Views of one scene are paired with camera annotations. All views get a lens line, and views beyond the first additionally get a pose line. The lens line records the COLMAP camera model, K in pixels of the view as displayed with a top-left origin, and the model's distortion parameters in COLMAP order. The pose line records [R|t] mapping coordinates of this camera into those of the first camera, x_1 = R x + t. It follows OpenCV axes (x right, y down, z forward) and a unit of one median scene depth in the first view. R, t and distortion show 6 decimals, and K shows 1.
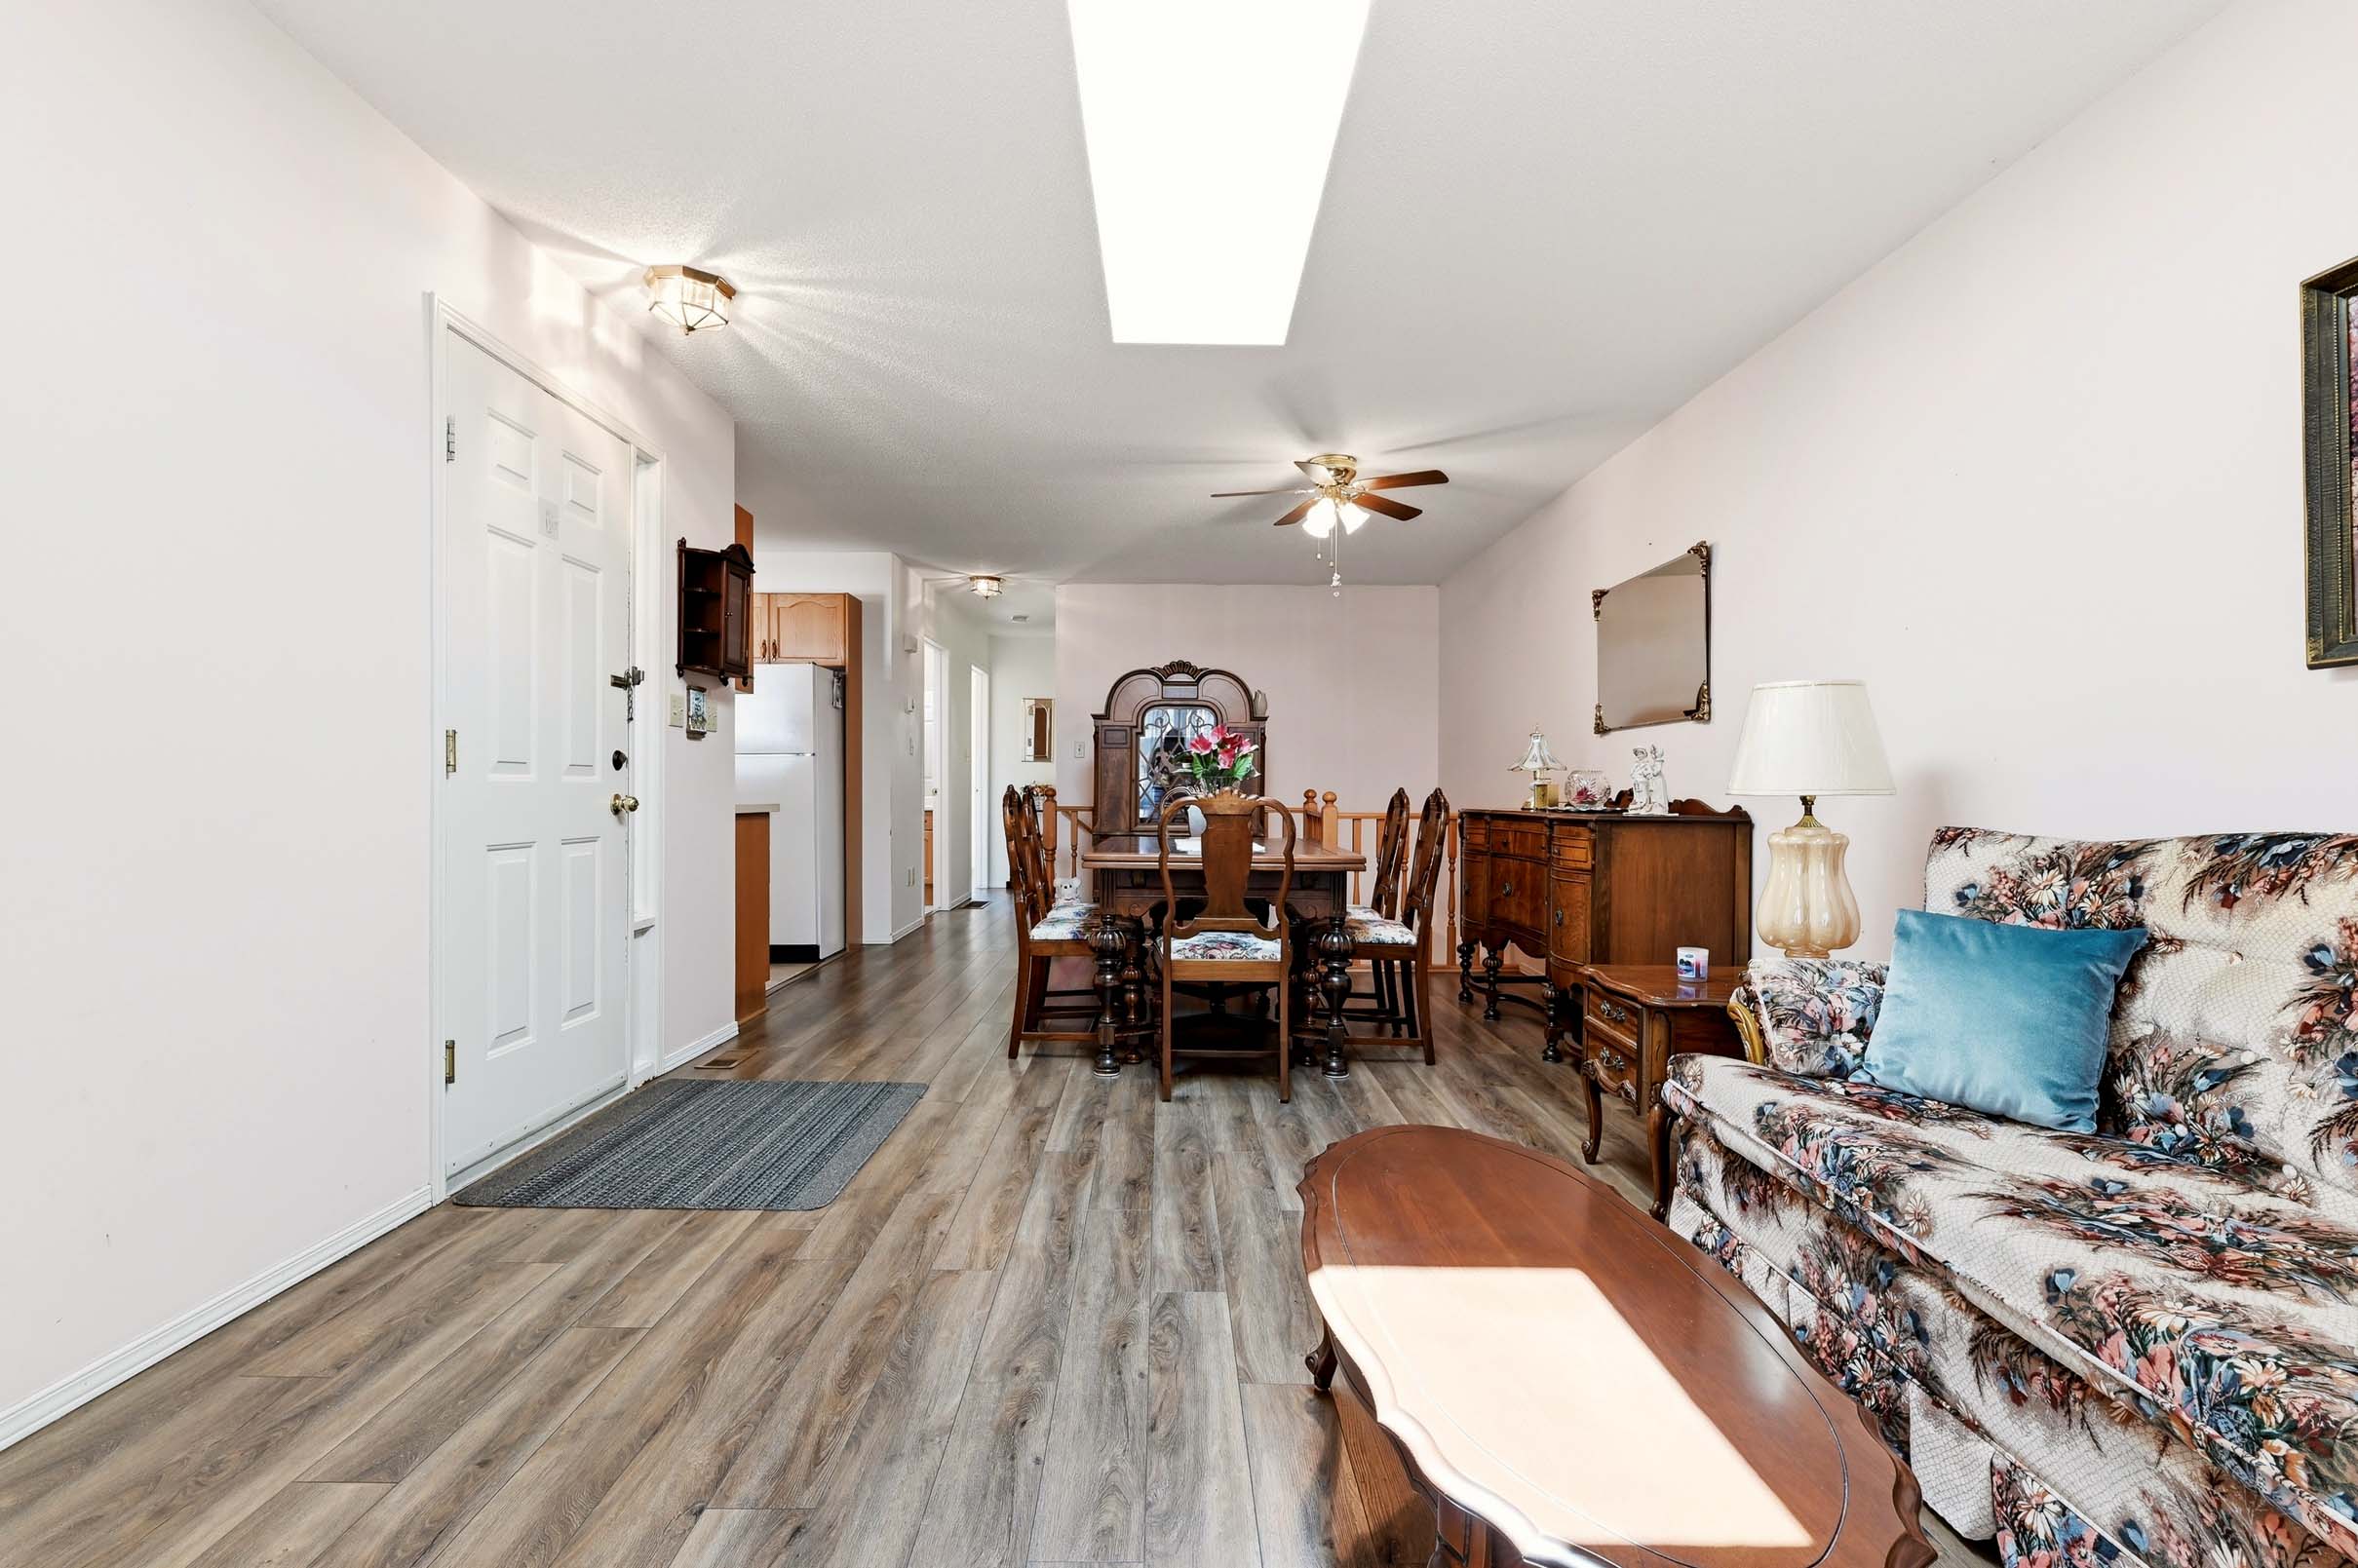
lens RADIAL K [[1149.1, 0, 1176.1], [0, 1149.1, 795.0], [0, 0, 1]] dist [0.001120, -0.000113]
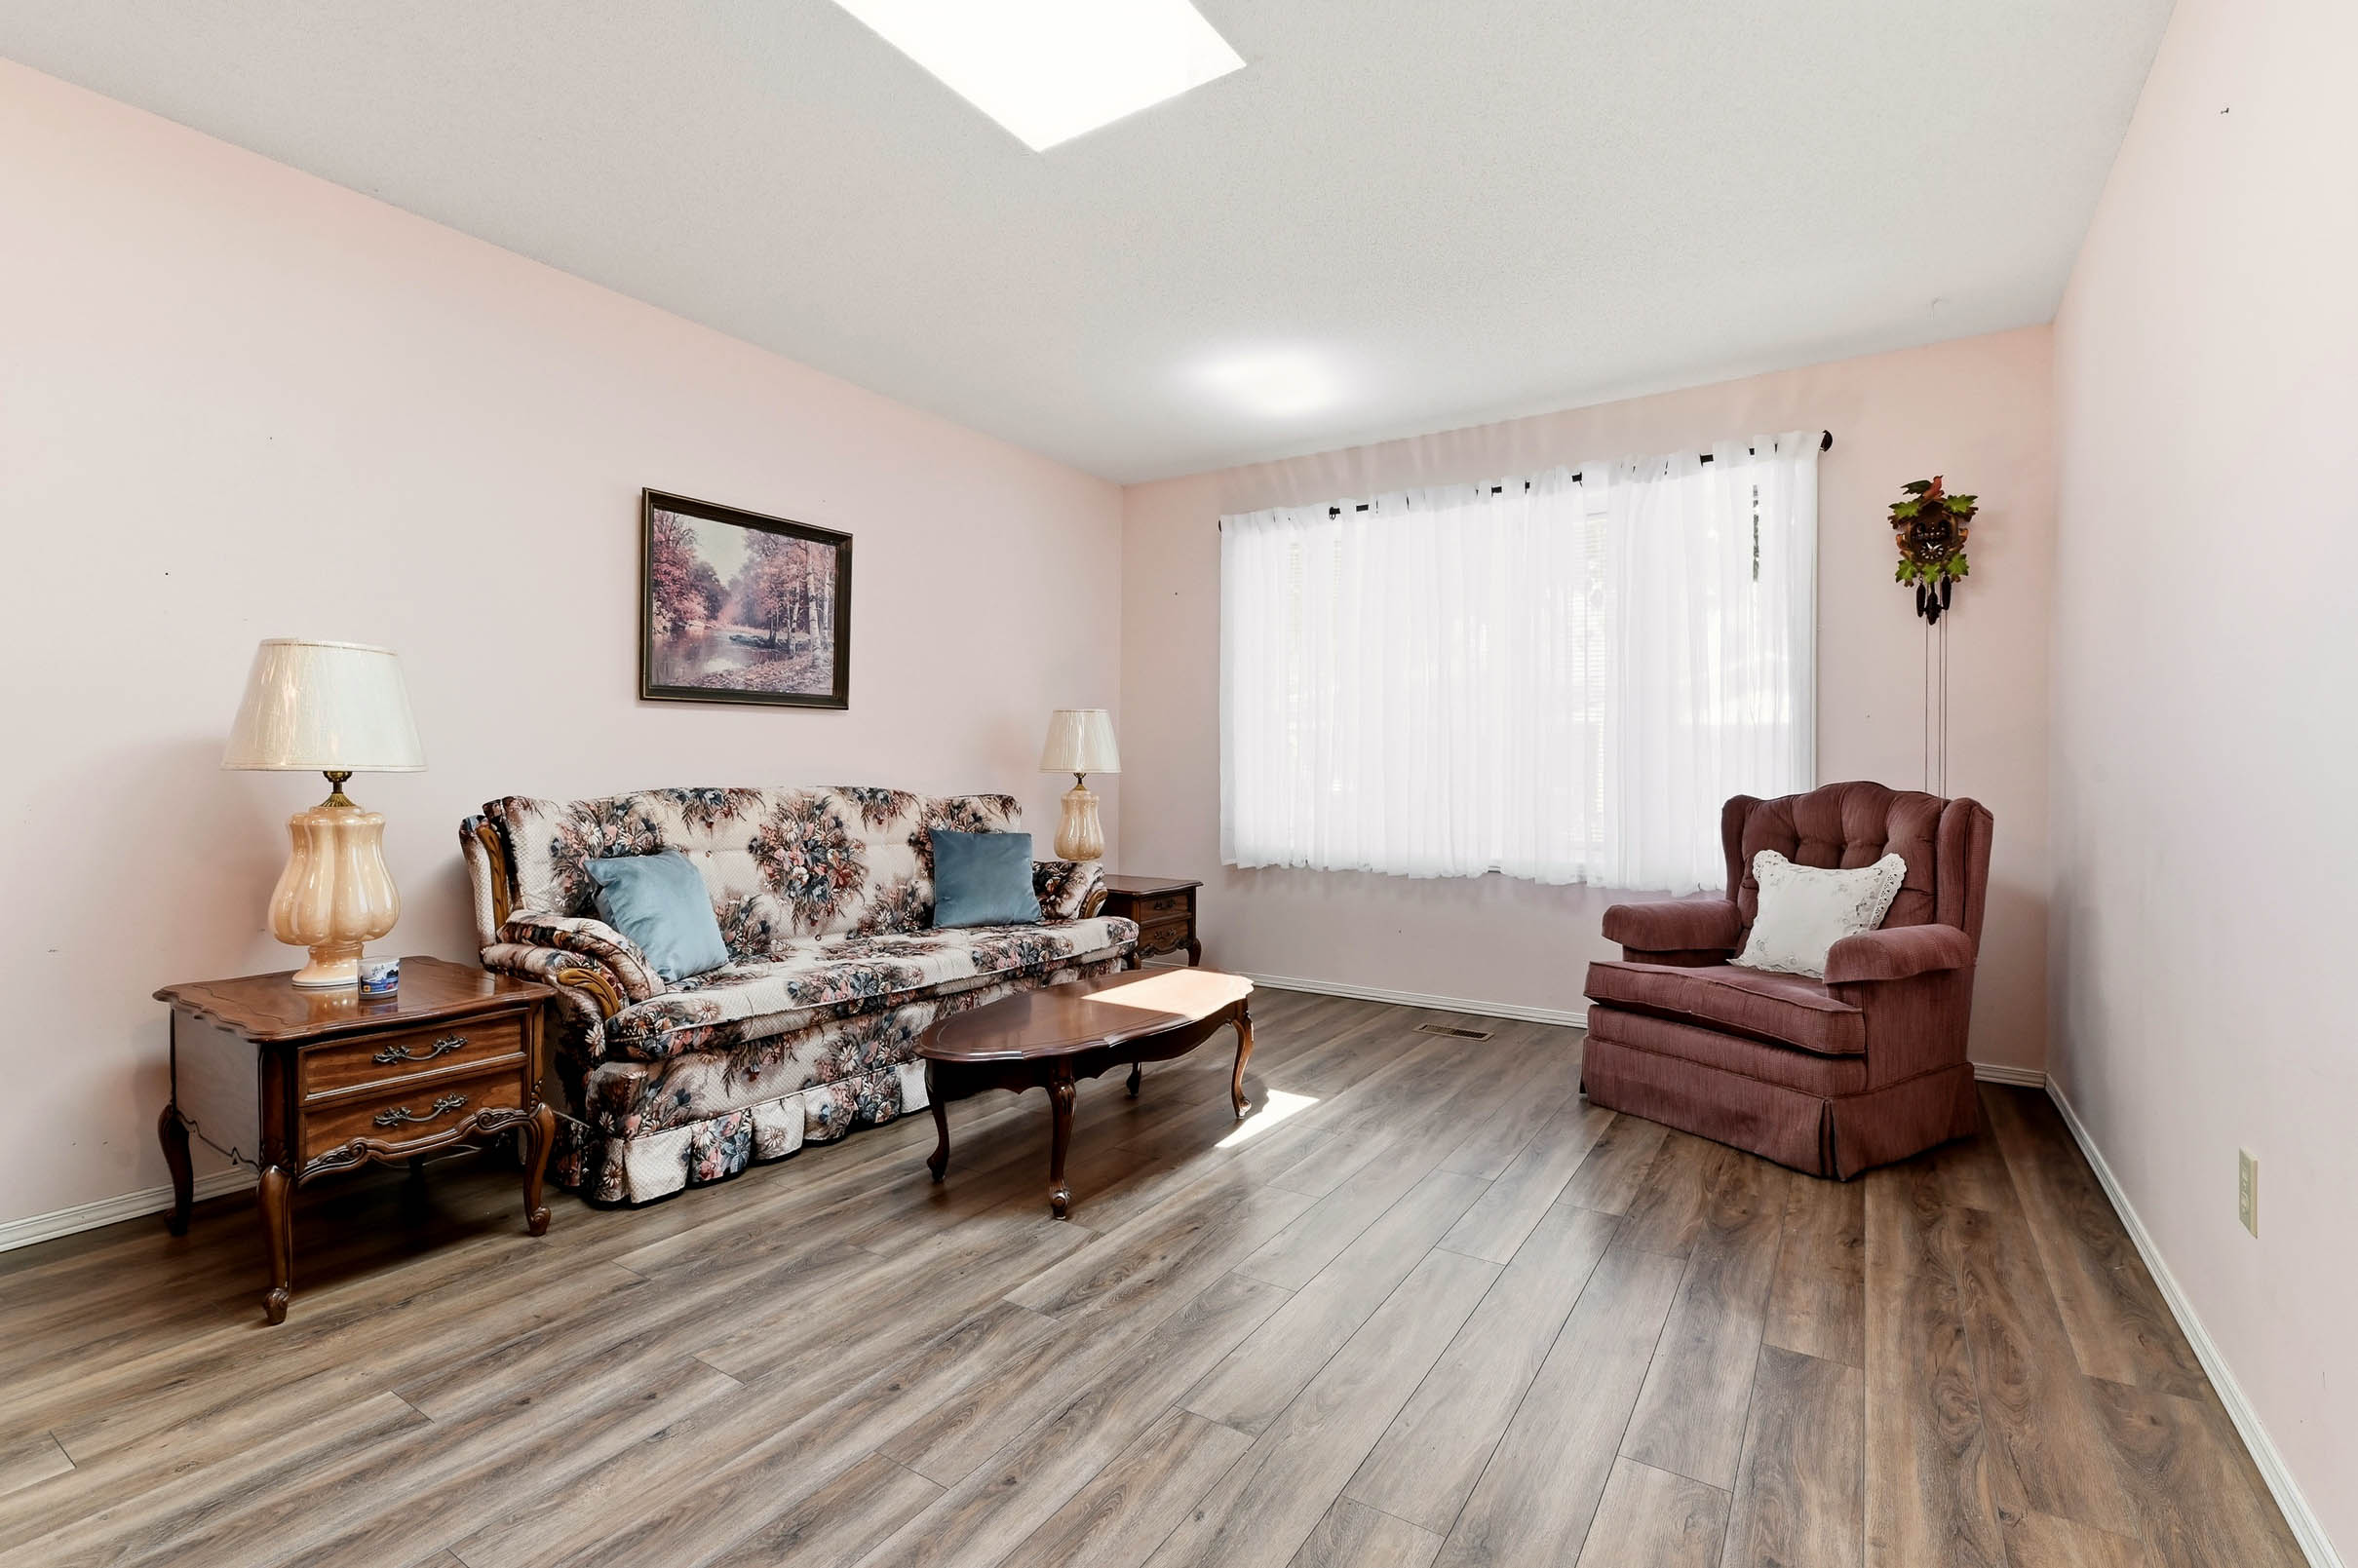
lens RADIAL K [[1060.3, 0, 1152.0], [0, 1060.3, 767.0], [0, 0, 1]] dist [-0.002027, -0.000359]
pose [[-0.824679, -0.010105, 0.565511, -0.564062], [-0.007600, 0.999948, 0.006785, -0.017174], [-0.565550, 0.001297, -0.824713, 1.683230]]
